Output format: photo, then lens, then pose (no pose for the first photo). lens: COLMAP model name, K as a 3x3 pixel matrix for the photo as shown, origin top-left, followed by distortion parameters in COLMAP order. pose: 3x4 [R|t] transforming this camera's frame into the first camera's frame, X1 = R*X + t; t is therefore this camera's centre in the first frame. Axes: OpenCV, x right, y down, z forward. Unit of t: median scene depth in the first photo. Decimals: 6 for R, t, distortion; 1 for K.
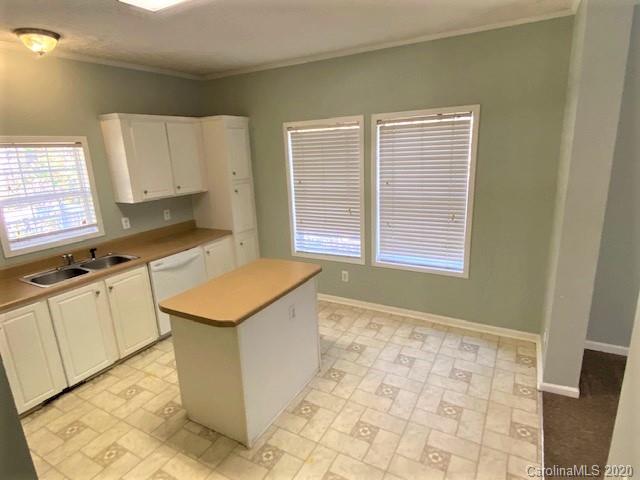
lens RADIAL K [[360.1, 0, 317.2], [0, 360.1, 234.9], [0, 0, 1]] dist [0.070404, -0.085499]
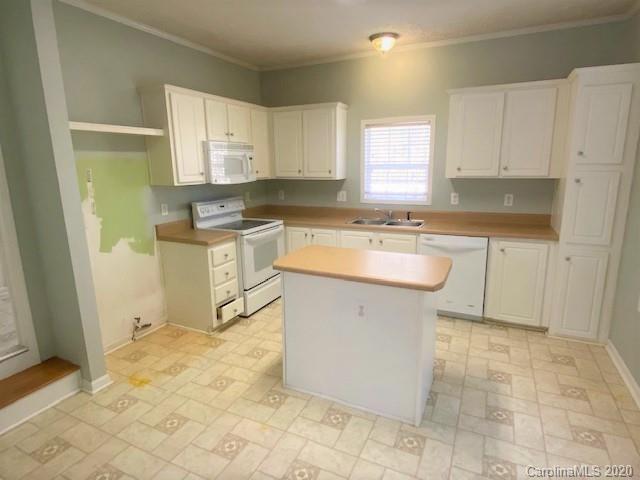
lens RADIAL K [[360.1, 0, 317.2], [0, 360.1, 234.9], [0, 0, 1]] dist [0.070404, -0.085499]
pose [[0.060970, 0.237041, -0.969585, 0.511086], [-0.218231, 0.951056, 0.218788, -0.081006], [0.973991, 0.198254, 0.109716, 0.569813]]
